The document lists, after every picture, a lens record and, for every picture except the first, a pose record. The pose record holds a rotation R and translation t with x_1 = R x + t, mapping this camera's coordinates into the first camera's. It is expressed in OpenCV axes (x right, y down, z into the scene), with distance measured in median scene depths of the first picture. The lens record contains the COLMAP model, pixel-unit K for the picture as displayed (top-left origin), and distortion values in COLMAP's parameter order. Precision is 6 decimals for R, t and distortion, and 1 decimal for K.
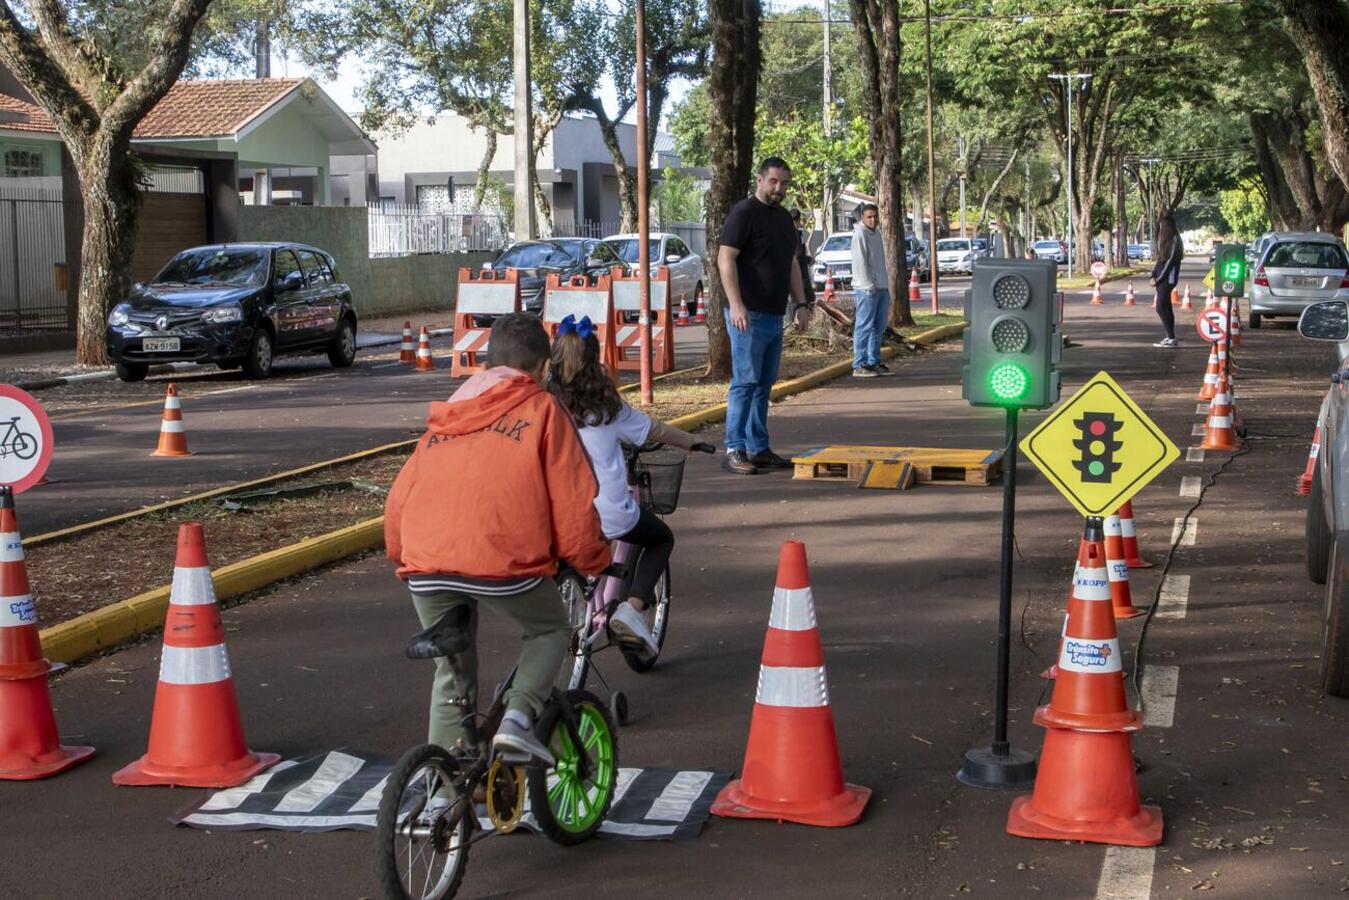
lens RADIAL K [[2217.9, 0, 674.5], [0, 2217.9, 450.0], [0, 0, 1]] dist [0.007984, 0.194944]
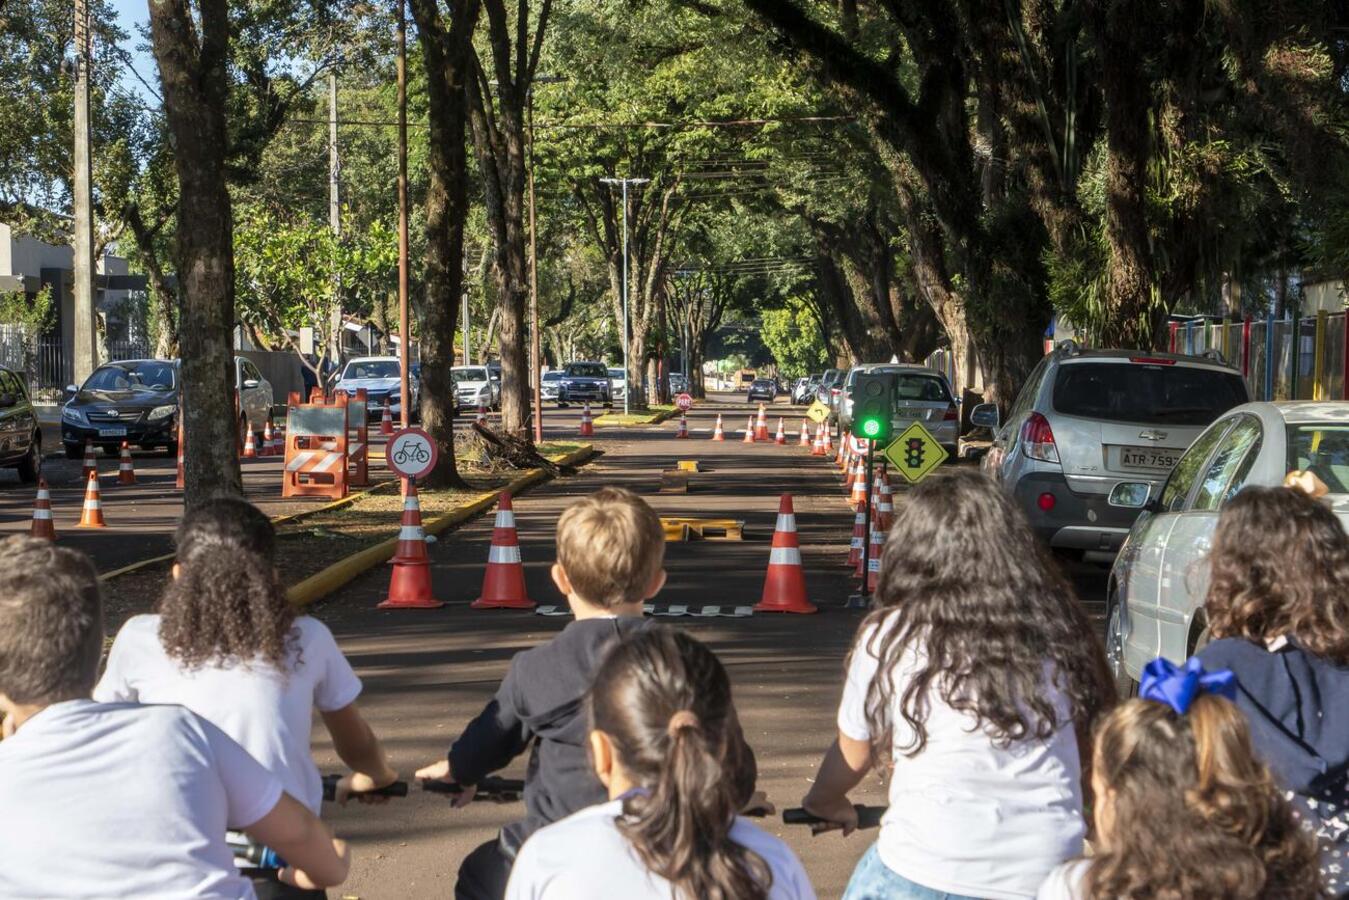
lens RADIAL K [[3212.9, 0, 674.5], [0, 3212.9, 450.0], [0, 0, 1]] dist [0.012449, 0.478261]
pose [[0.975808, 0.007588, 0.218498, -0.073637], [0.007463, 0.997659, -0.067978, 0.020600], [-0.218502, 0.067964, 0.973467, -0.208321]]
